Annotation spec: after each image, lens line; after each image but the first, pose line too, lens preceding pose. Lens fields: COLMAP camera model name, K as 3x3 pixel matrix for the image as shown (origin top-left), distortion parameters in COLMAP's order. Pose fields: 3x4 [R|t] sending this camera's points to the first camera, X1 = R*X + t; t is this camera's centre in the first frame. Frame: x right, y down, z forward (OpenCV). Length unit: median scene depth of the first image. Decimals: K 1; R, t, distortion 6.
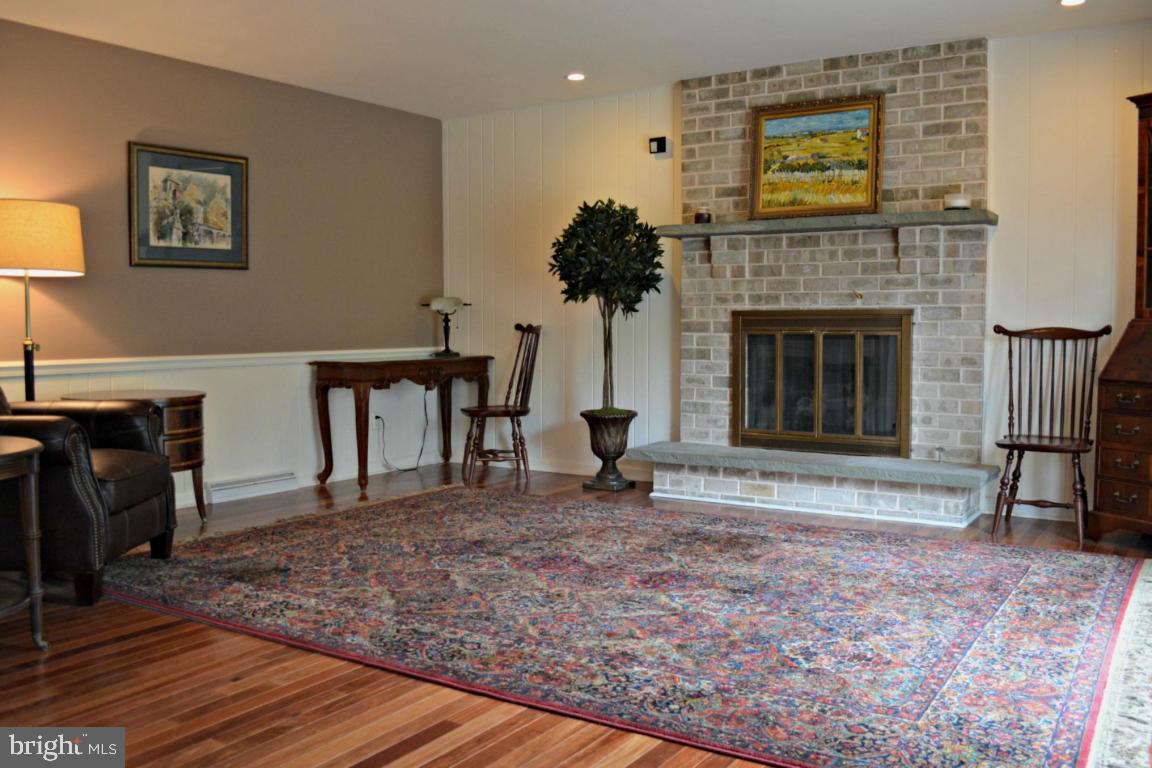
lens RADIAL K [[988.5, 0, 576.0], [0, 988.5, 384.0], [0, 0, 1]] dist [-0.067287, 0.003134]
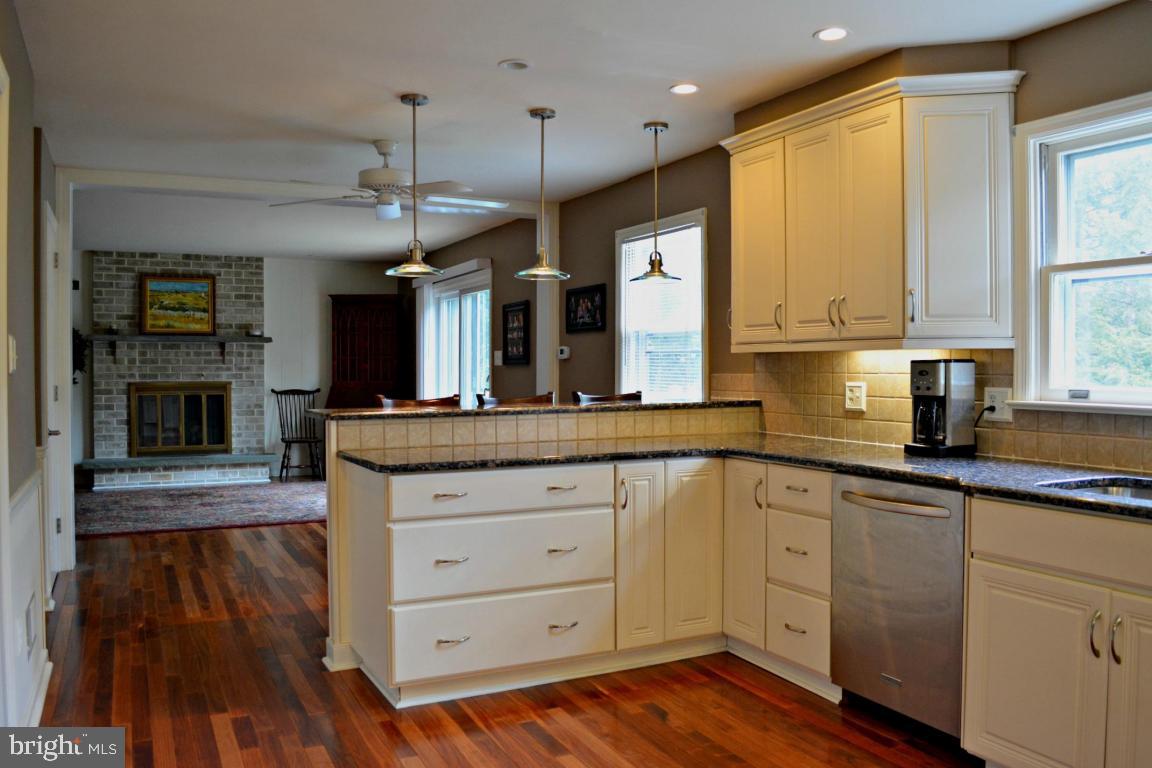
lens RADIAL K [[988.5, 0, 576.0], [0, 988.5, 384.0], [0, 0, 1]] dist [-0.067287, 0.003134]
pose [[0.527664, -0.016603, 0.849291, -0.986610], [0.051401, 0.998601, -0.012413, -0.007936], [-0.847897, 0.050205, 0.527779, -0.680240]]
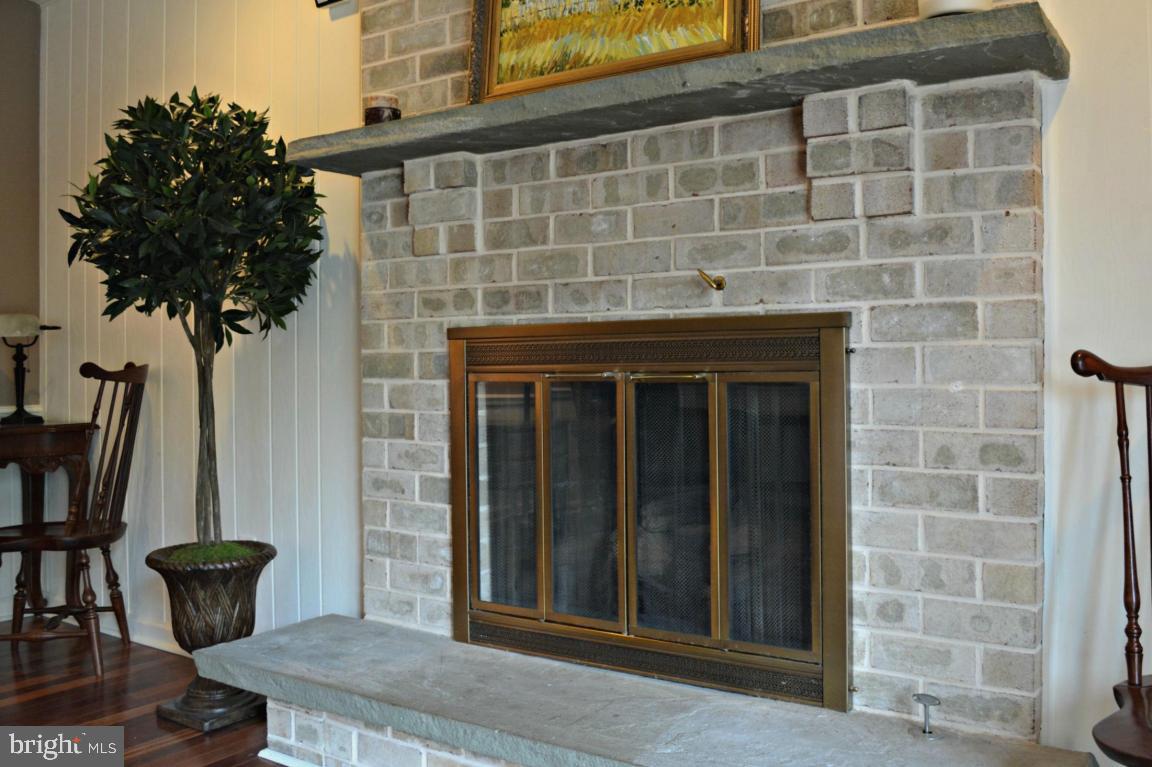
lens RADIAL K [[1027.9, 0, 576.9], [0, 1027.9, 364.6], [0, 0, 1]] dist [-0.070242, 0.000369]
pose [[0.999872, -0.007681, -0.014064, 0.234625], [0.006812, 0.998127, -0.060792, -0.032029], [0.014504, 0.060688, 0.998051, 0.582588]]
